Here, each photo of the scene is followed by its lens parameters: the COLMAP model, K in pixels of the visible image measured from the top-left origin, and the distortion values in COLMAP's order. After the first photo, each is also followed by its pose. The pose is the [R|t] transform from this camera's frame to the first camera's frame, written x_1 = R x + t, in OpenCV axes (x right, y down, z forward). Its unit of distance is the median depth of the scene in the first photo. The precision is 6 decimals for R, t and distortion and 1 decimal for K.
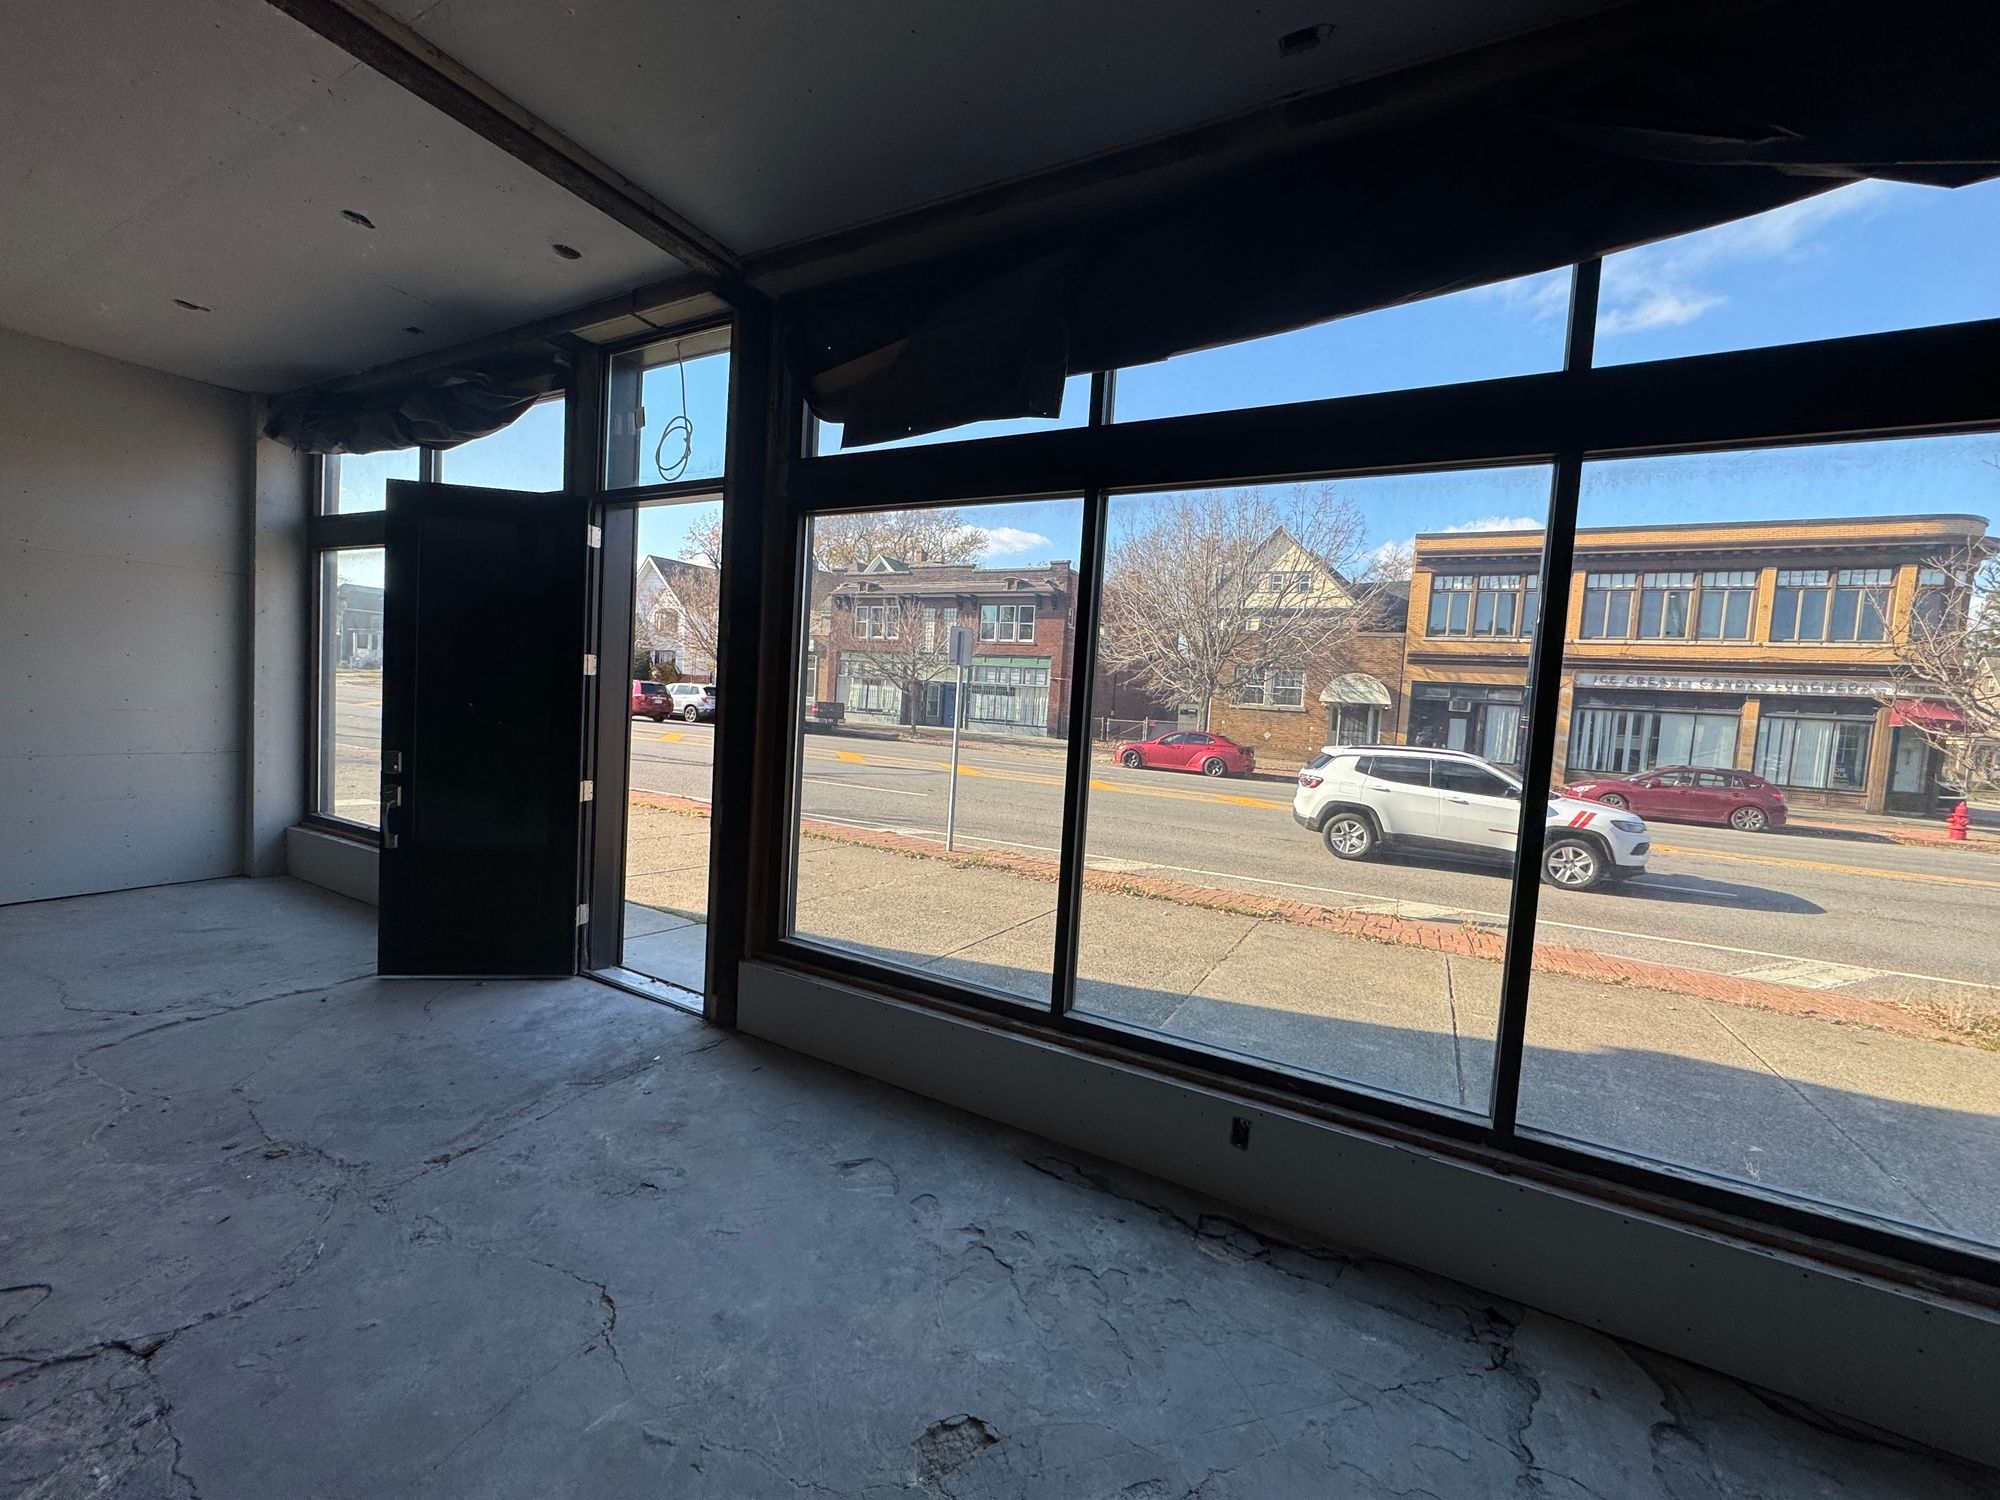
lens RADIAL K [[791.9, 0, 996.8], [0, 791.9, 749.1], [0, 0, 1]] dist [-0.003137, 0.000308]
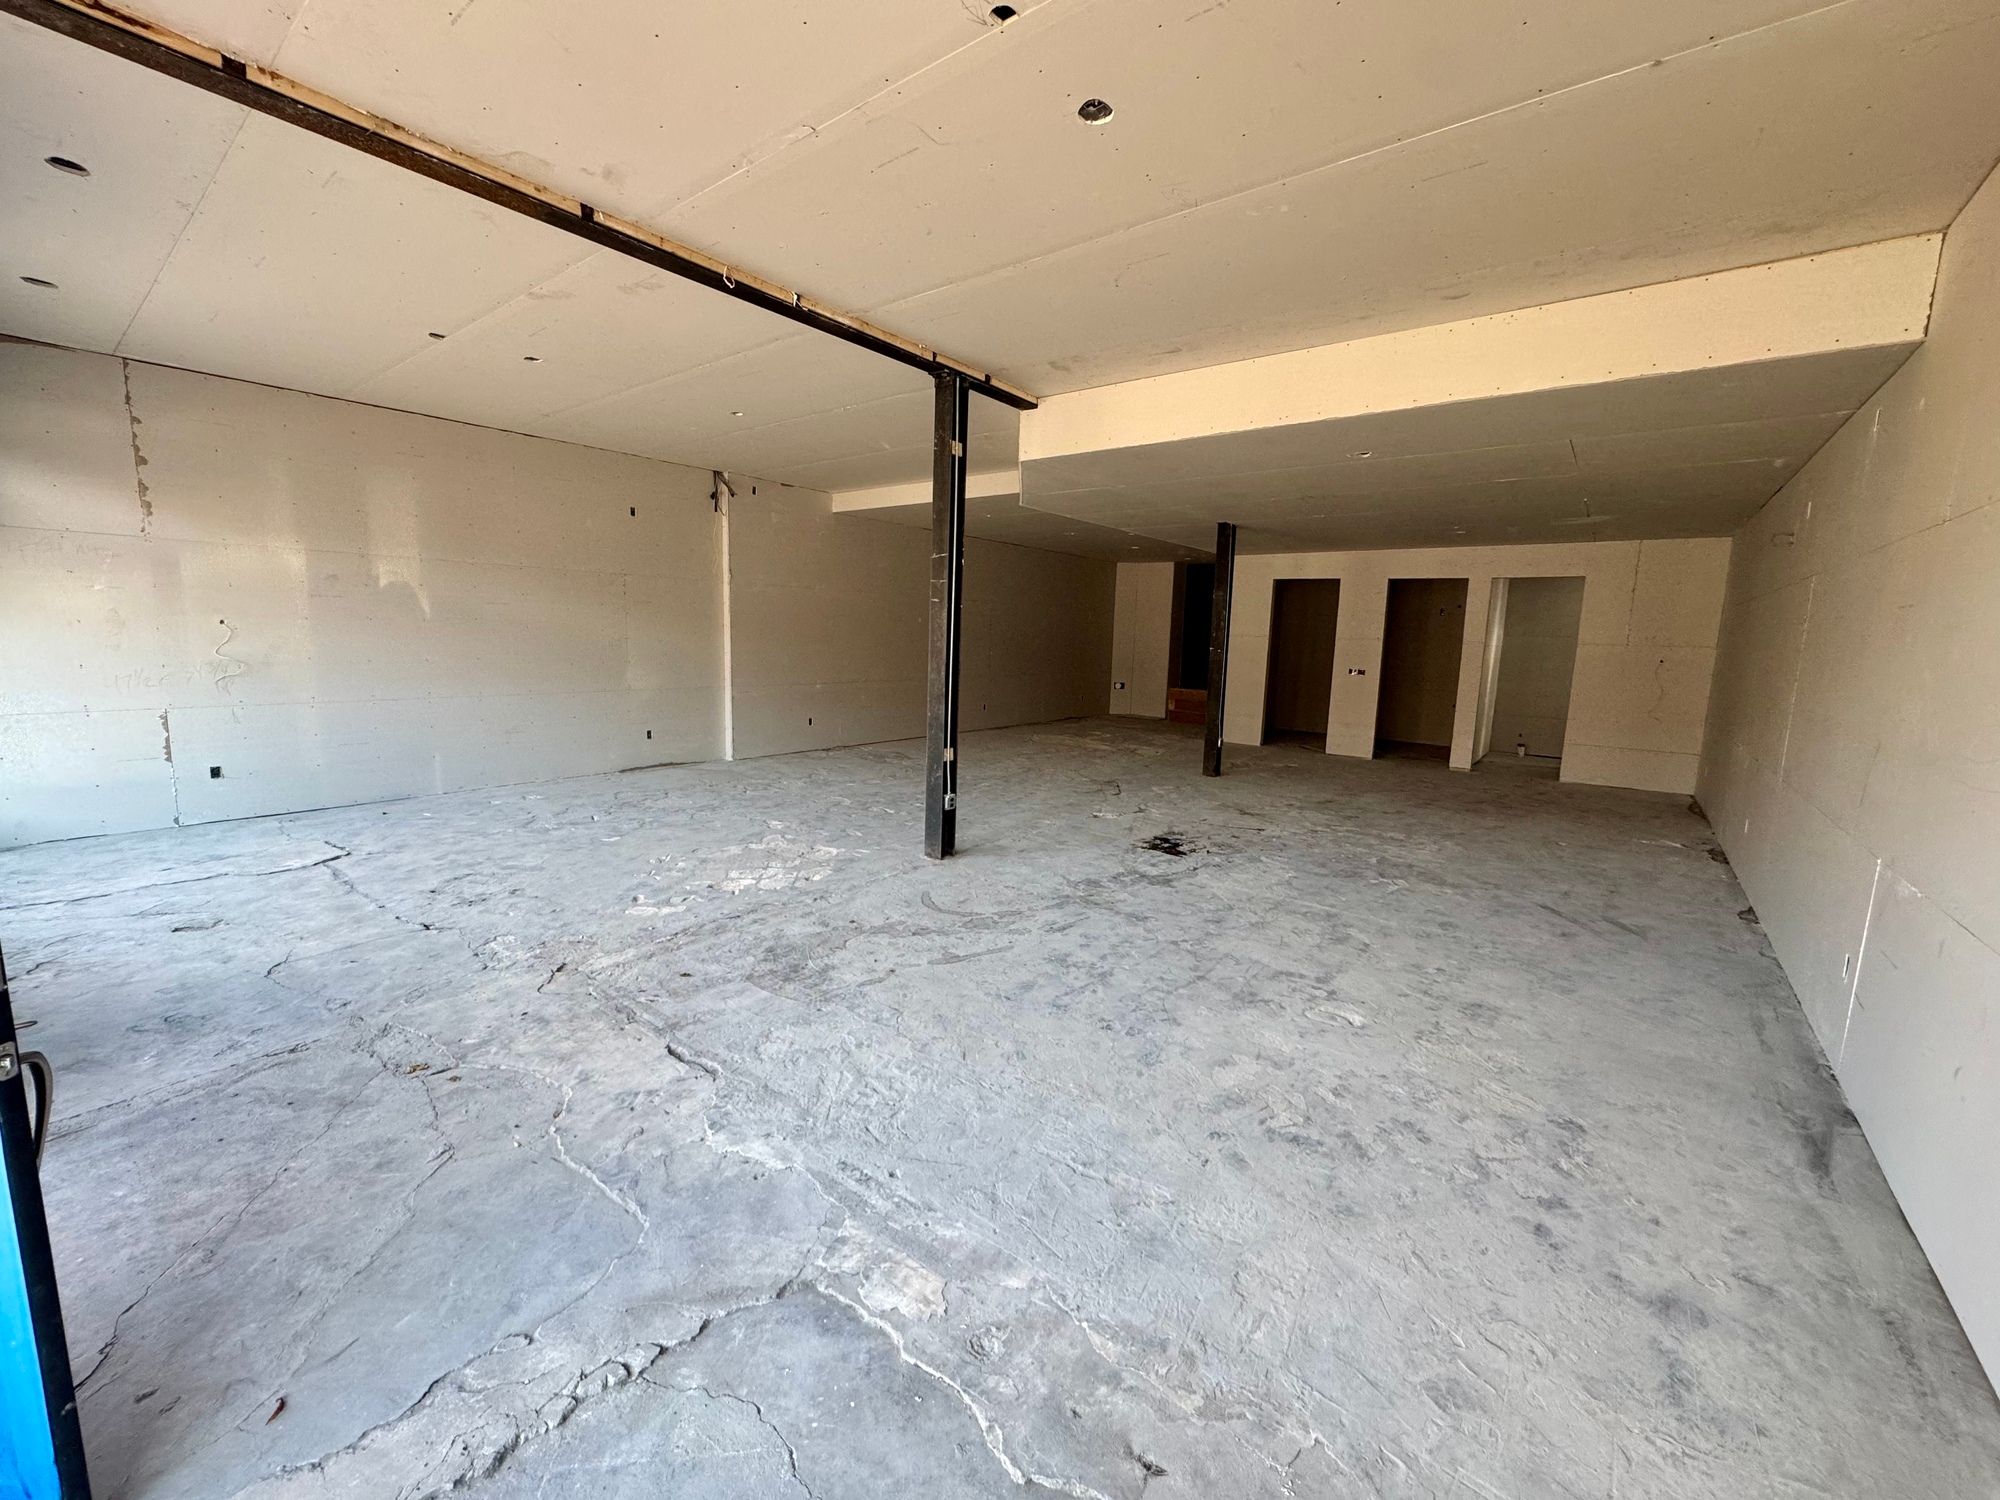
lens RADIAL K [[792.6, 0, 997.1], [0, 792.6, 749.7], [0, 0, 1]] dist [-0.003623, 0.000526]
pose [[-0.981924, -0.112172, 0.152456, -1.085391], [-0.077877, 0.973563, 0.214731, -0.147006], [-0.172512, 0.198977, -0.964701, 1.091466]]
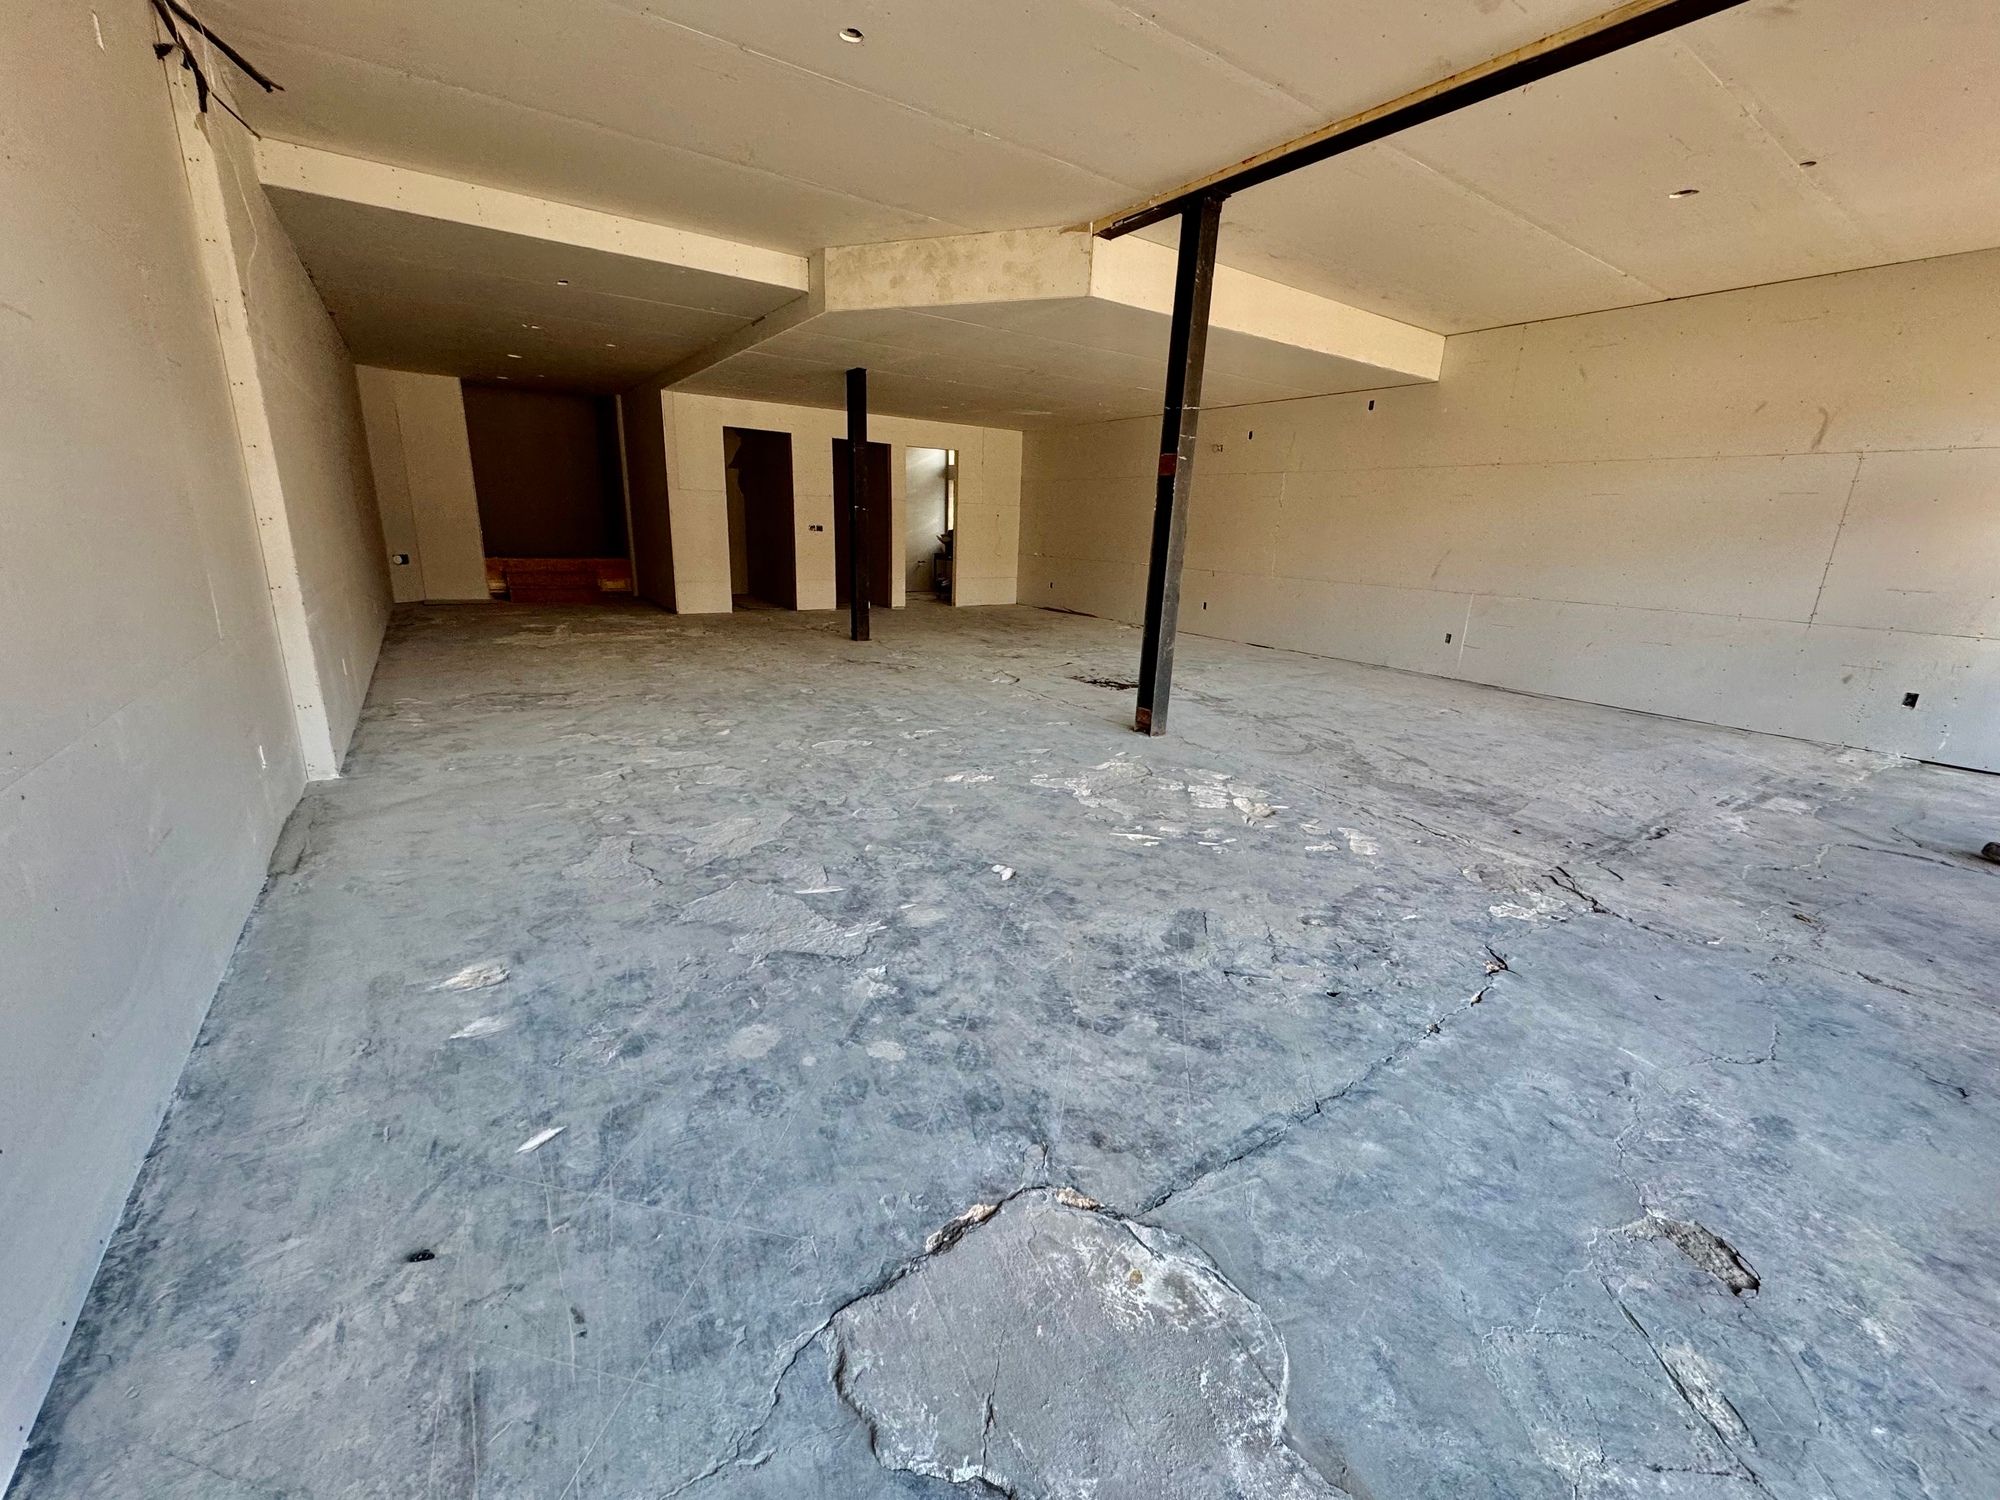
lens RADIAL K [[792.6, 0, 997.1], [0, 792.6, 749.7], [0, 0, 1]] dist [-0.003623, 0.000526]
pose [[-0.450162, 0.172473, -0.876132, 0.427948], [-0.116467, 0.961447, 0.249109, 0.050711], [0.885319, 0.214180, -0.412720, 0.186377]]
